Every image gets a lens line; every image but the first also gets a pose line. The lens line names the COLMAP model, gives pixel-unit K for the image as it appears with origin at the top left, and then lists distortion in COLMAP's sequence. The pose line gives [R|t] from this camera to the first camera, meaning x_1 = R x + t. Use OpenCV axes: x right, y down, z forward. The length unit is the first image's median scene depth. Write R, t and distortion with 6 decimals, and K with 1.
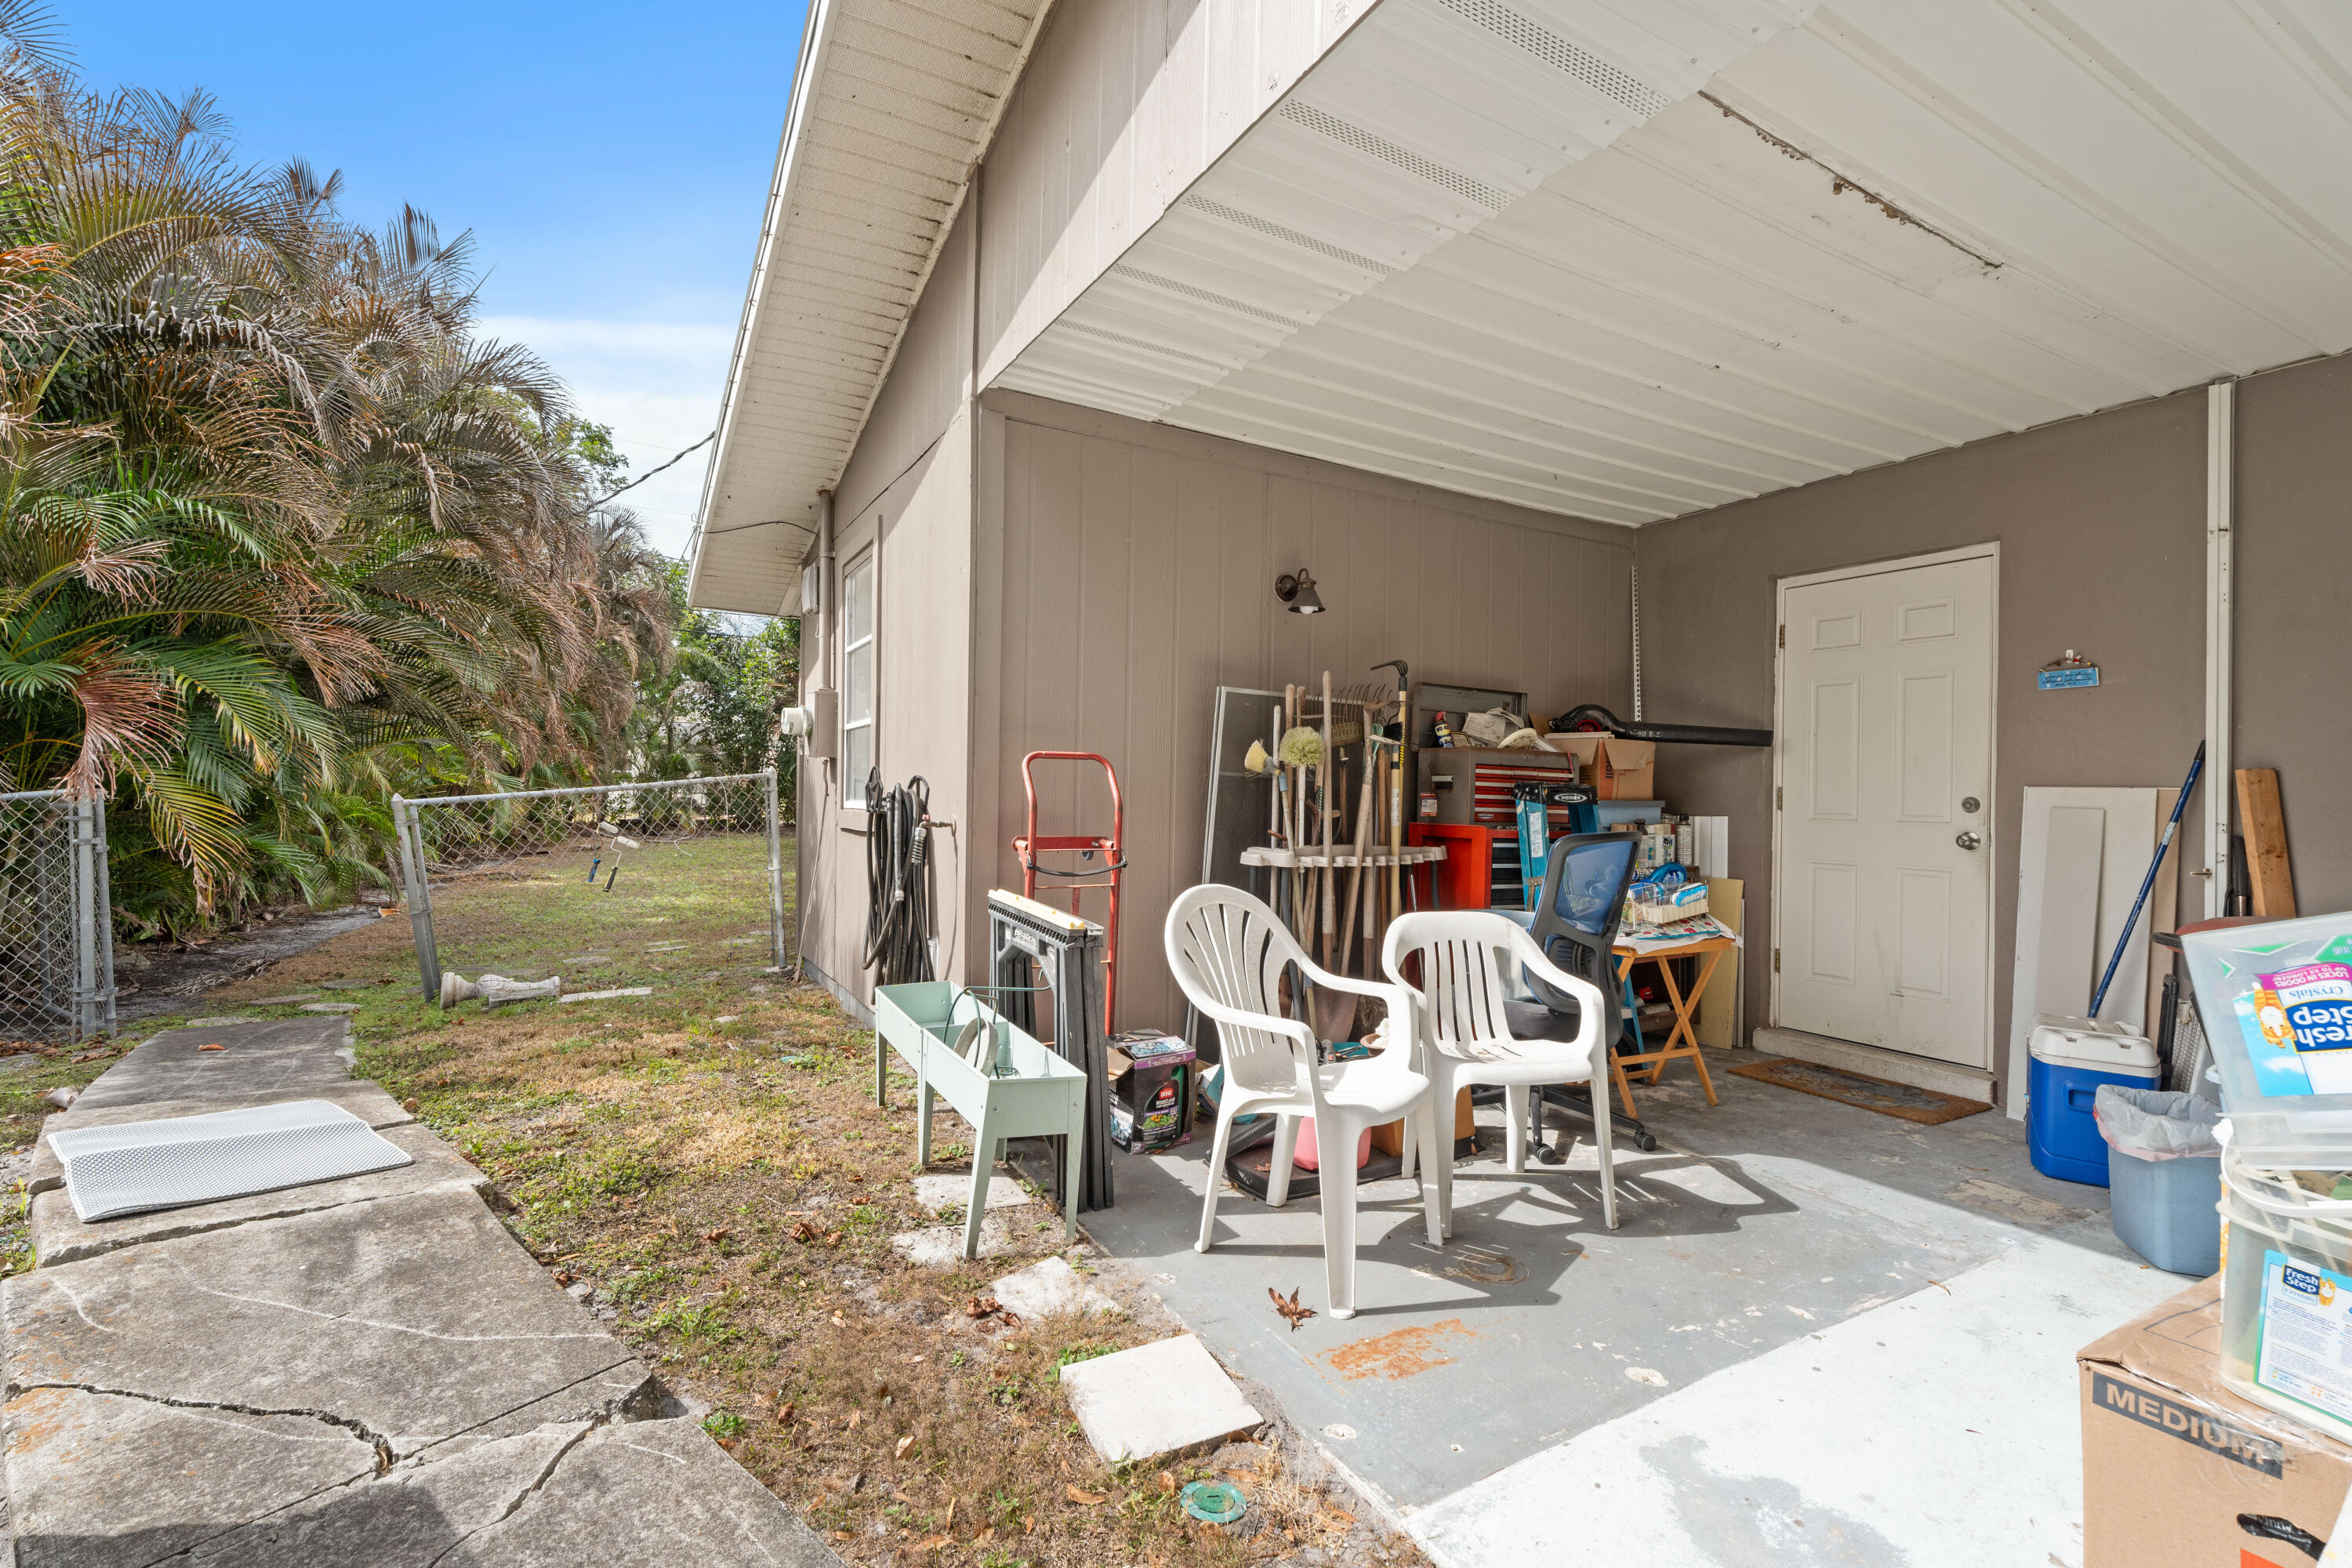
lens RADIAL K [[1043.4, 0, 1176.0], [0, 1043.4, 784.0], [0, 0, 1]] dist [0.014049, 0.000165]
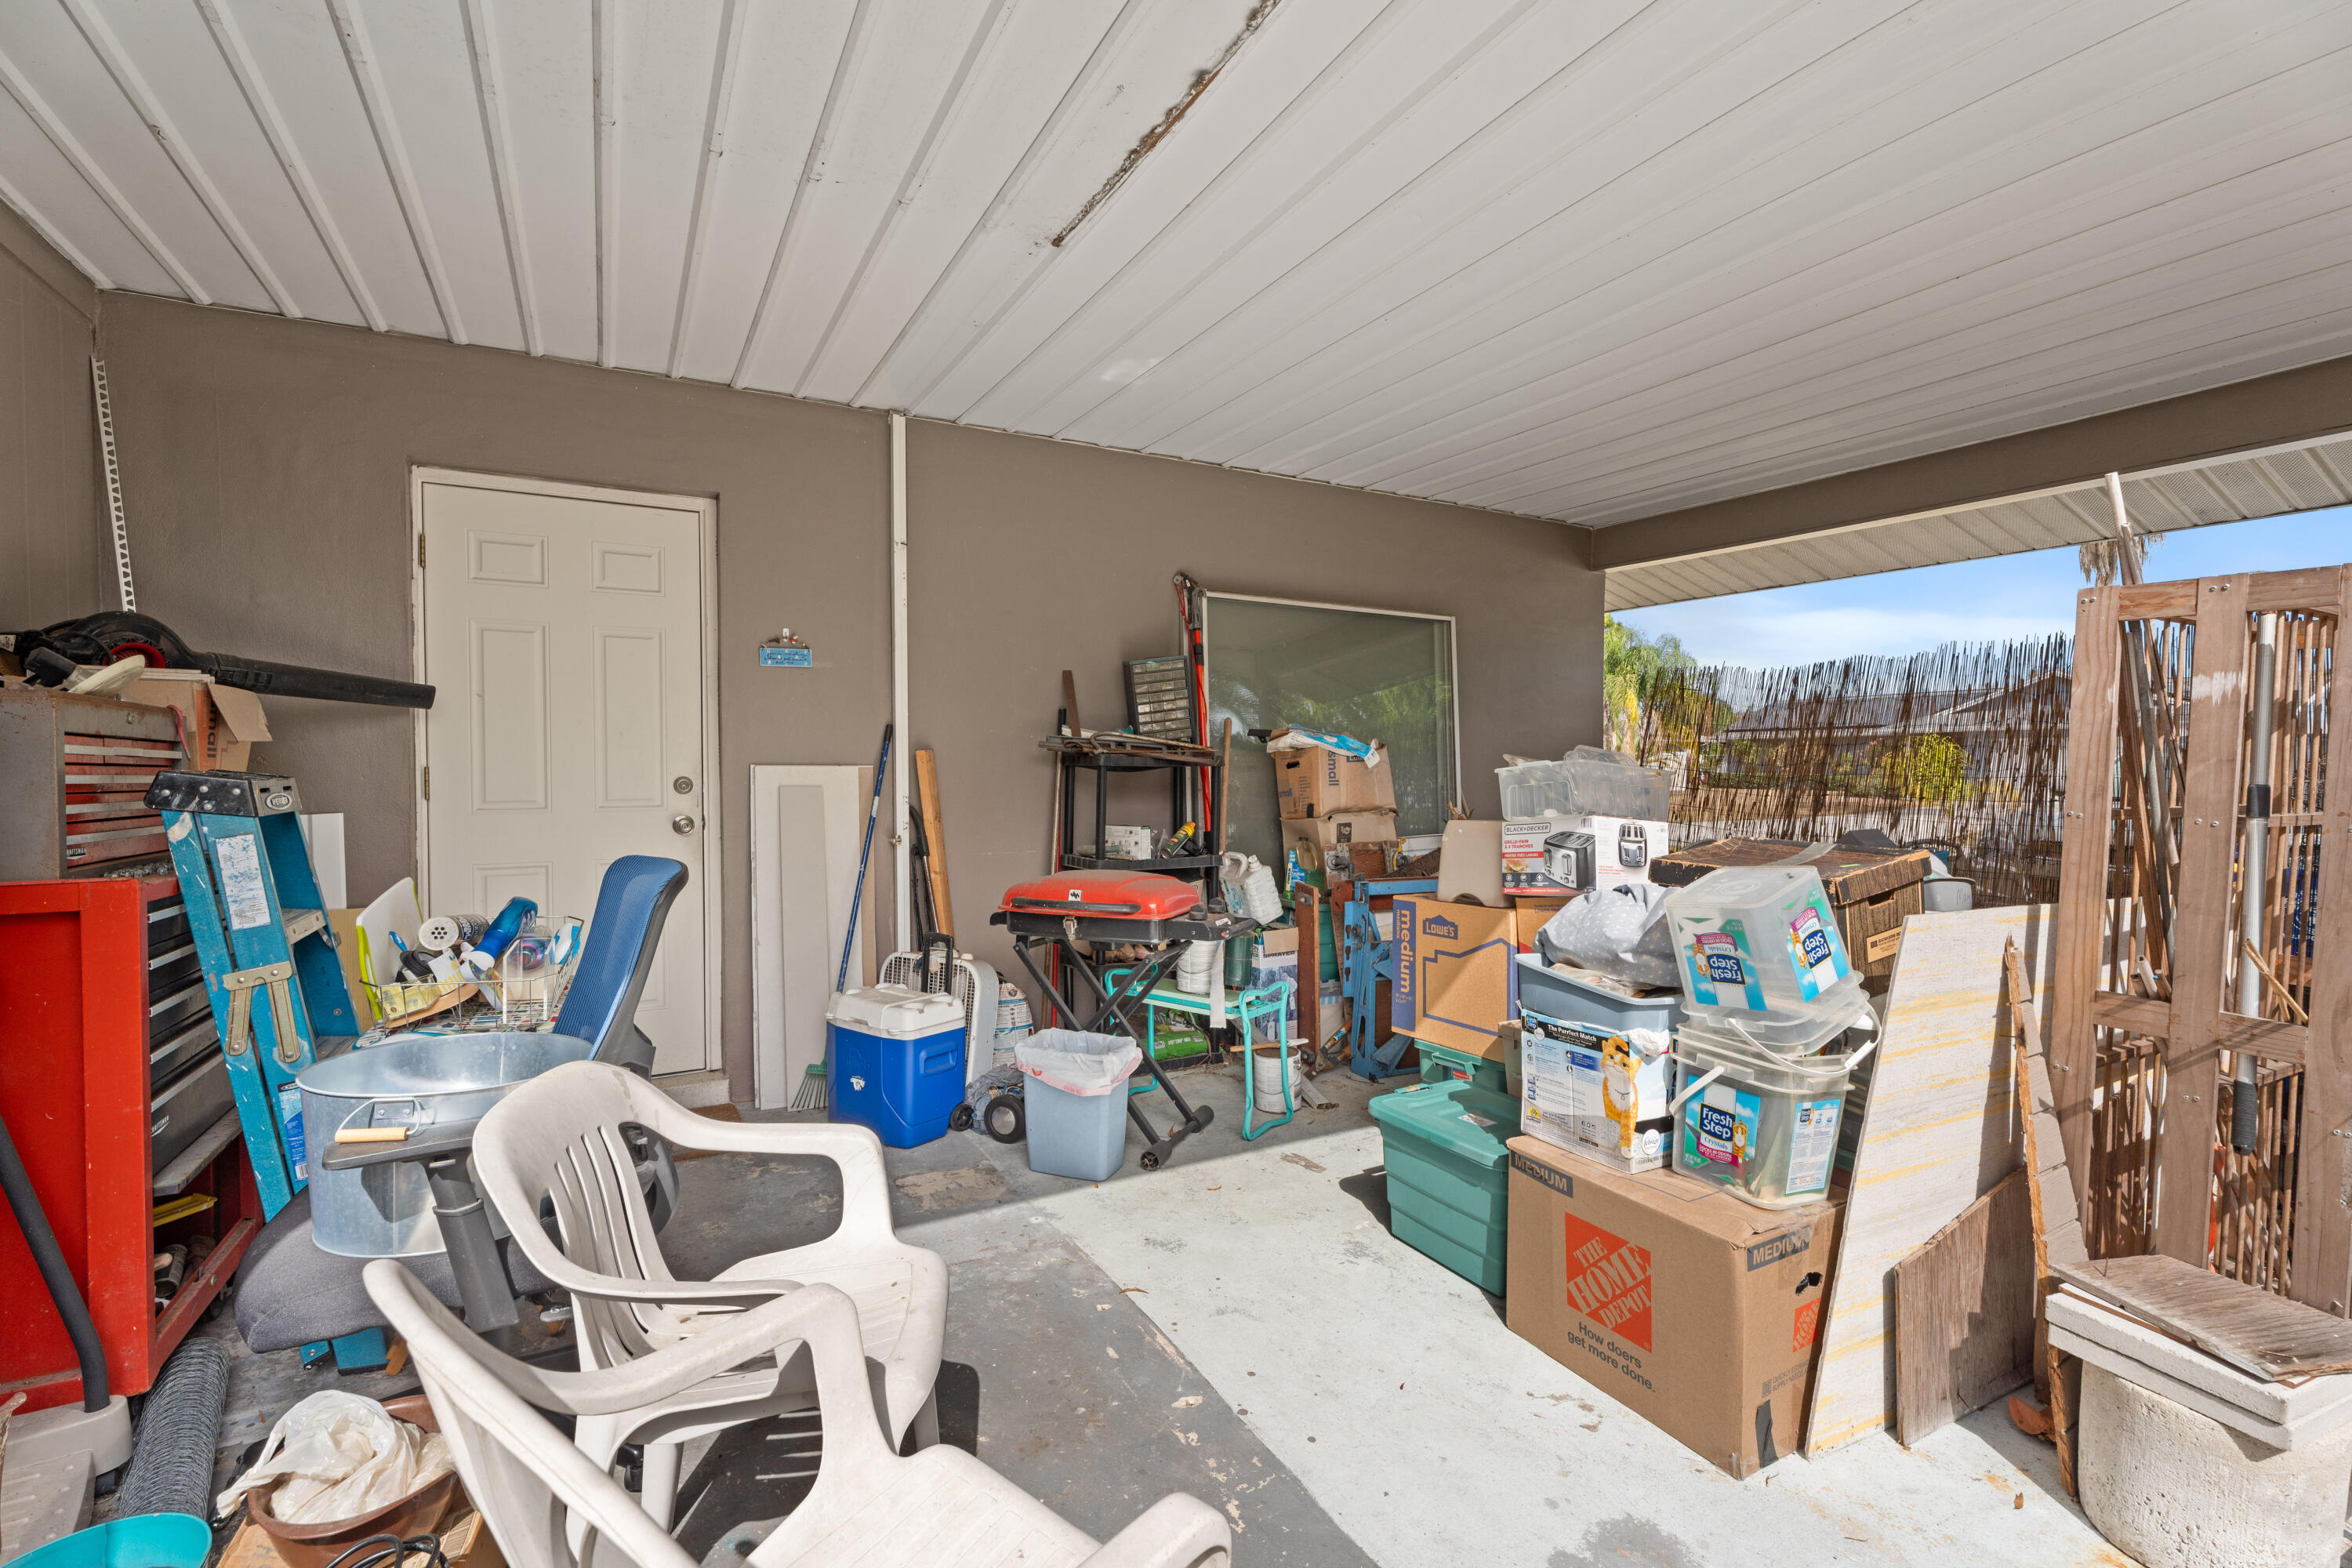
lens RADIAL K [[1043.4, 0, 1176.0], [0, 1043.4, 784.0], [0, 0, 1]] dist [0.014049, 0.000165]
pose [[0.019242, -0.037505, 0.999111, -0.146063], [-0.007521, 0.999262, 0.037656, -0.019530], [-0.999787, -0.008239, 0.018946, 0.605897]]
